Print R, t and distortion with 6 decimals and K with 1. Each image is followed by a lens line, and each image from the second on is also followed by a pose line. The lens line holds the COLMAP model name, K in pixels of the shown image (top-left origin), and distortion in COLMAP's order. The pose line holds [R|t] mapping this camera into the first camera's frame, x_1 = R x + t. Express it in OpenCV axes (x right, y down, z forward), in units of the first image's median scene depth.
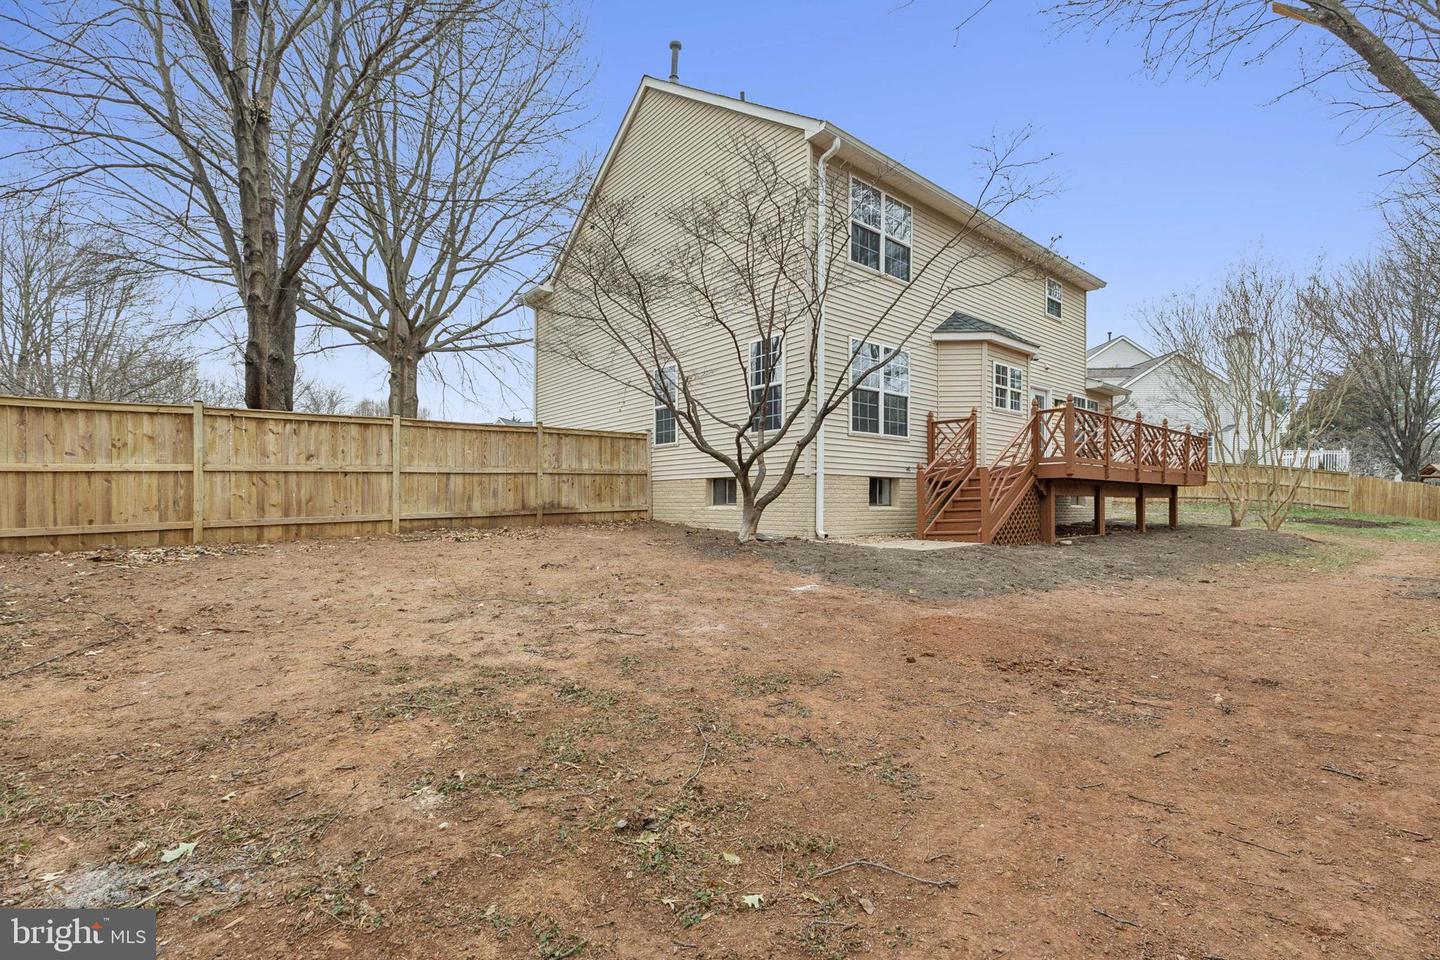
lens RADIAL K [[622.3, 0, 706.8], [0, 622.3, 509.0], [0, 0, 1]] dist [0.000741, 0.000061]
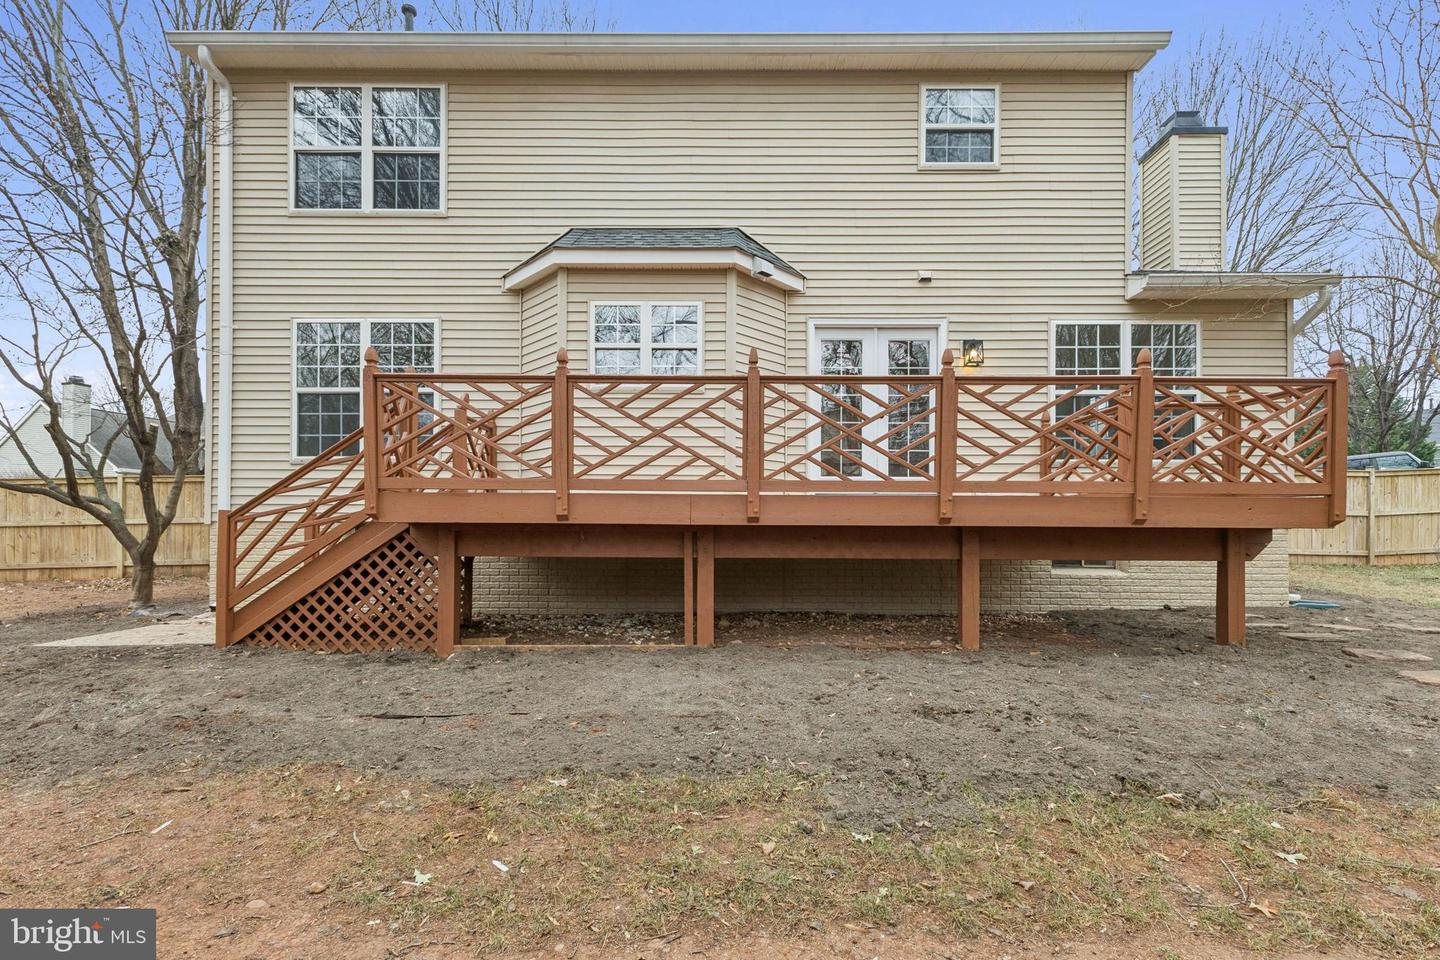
lens RADIAL K [[622.3, 0, 722.0], [0, 622.3, 539.3], [0, 0, 1]] dist [0.000741, 0.000061]
pose [[0.780903, -0.000674, -0.624652, 0.999929], [-0.010969, 0.999830, -0.014791, -0.025237], [0.624556, 0.018402, 0.780763, 0.737742]]
